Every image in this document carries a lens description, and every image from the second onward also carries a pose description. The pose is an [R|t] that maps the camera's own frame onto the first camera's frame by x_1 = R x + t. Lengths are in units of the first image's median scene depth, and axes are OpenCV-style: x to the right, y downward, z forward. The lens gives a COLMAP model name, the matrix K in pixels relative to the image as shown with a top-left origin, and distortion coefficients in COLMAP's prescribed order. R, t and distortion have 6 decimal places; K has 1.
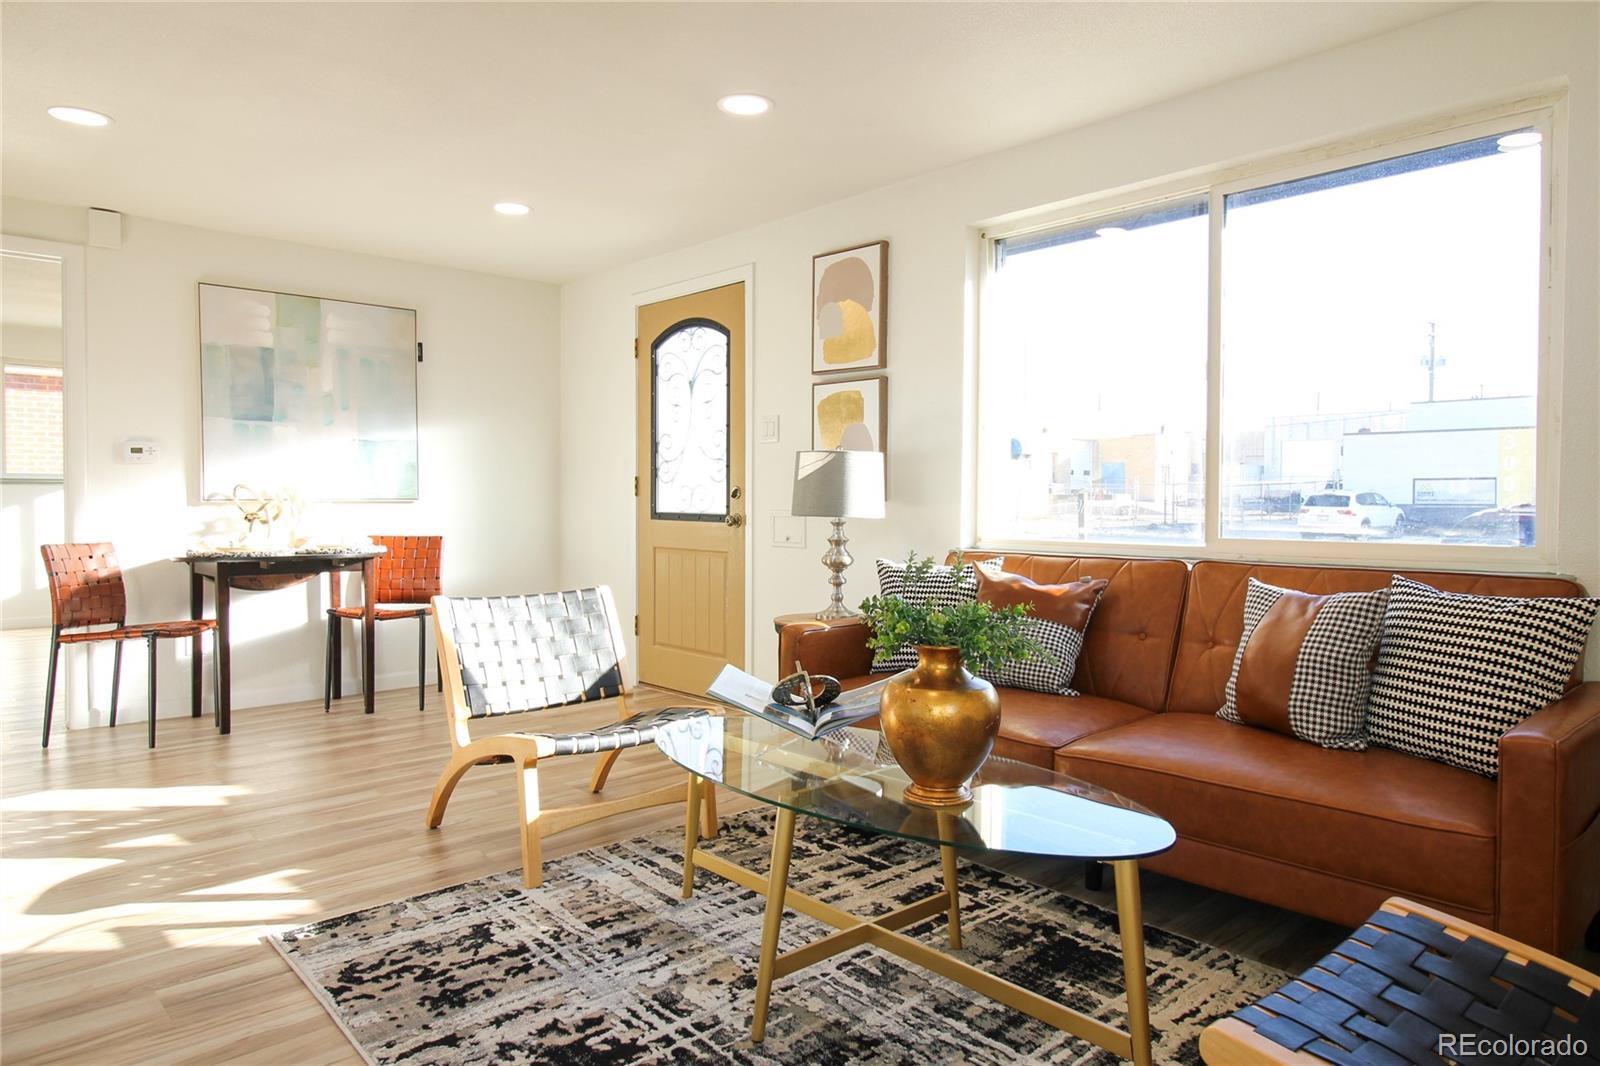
lens RADIAL K [[966.5, 0, 827.6], [0, 966.5, 530.5], [0, 0, 1]] dist [0.024958, -0.000077]
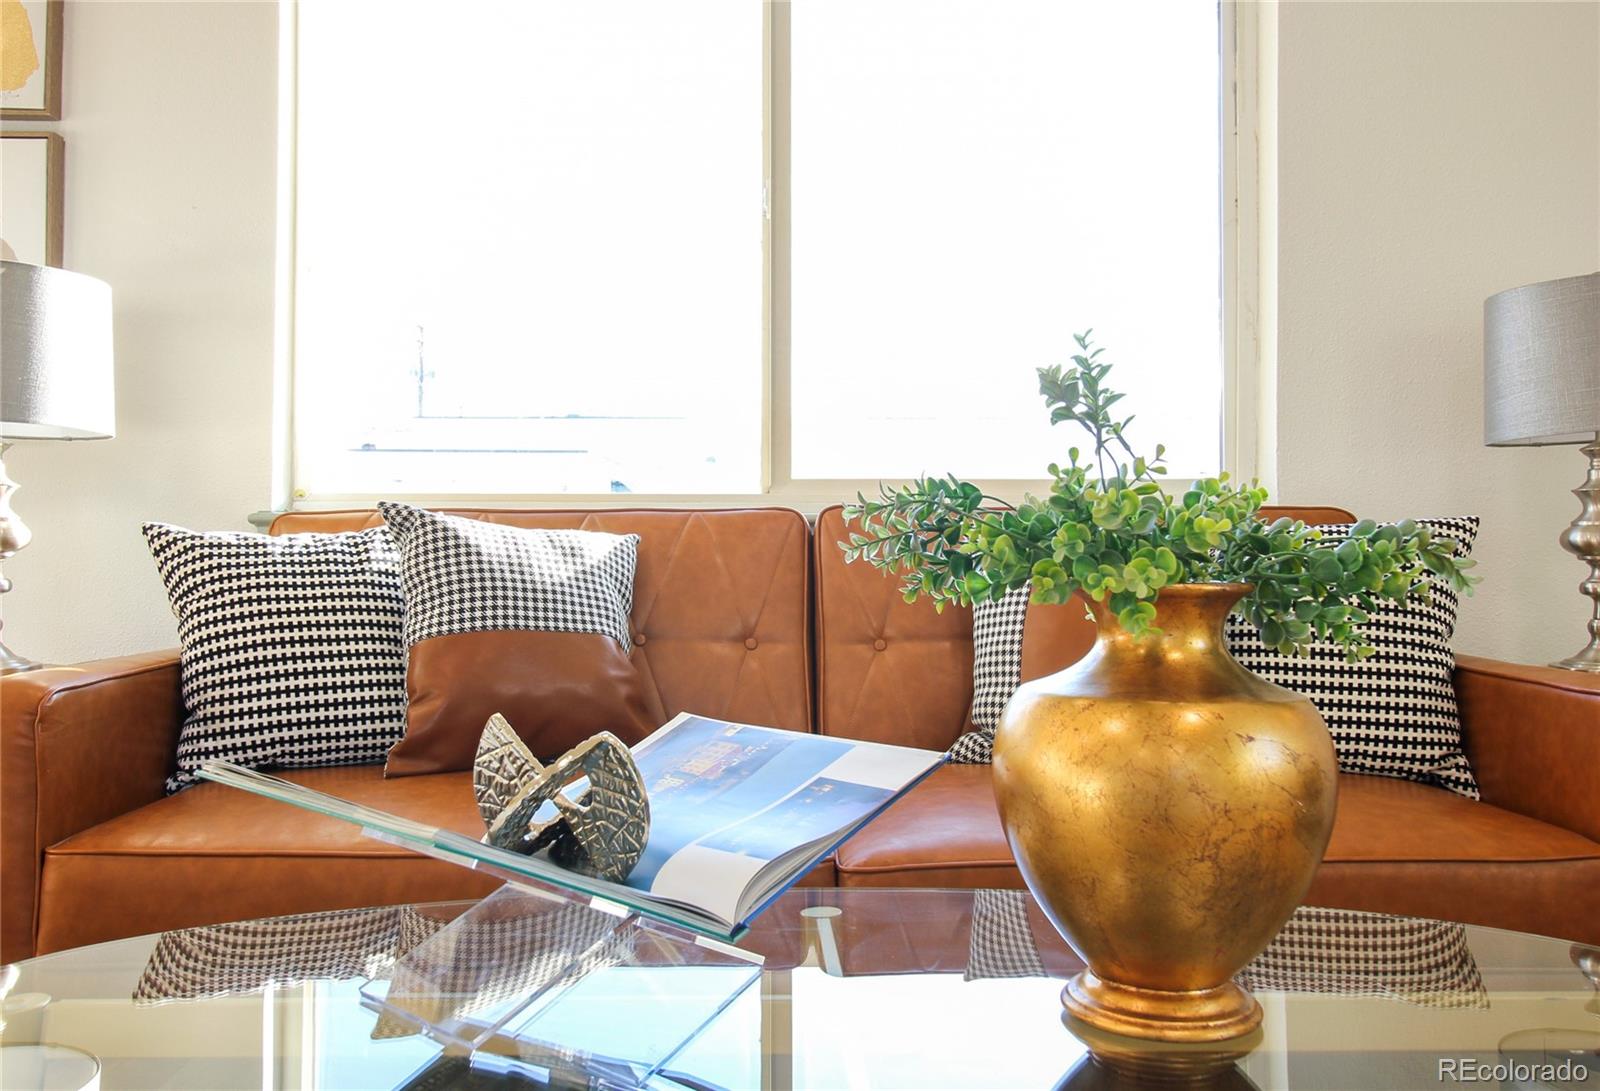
lens RADIAL K [[1346.7, 0, 745.0], [0, 1346.7, 508.7], [0, 0, 1]] dist [0.005120, 0.001908]
pose [[0.695131, 0.014308, 0.718741, -0.266933], [0.026705, 0.998598, -0.045707, 0.080256], [-0.718387, 0.050966, 0.693774, 0.557854]]
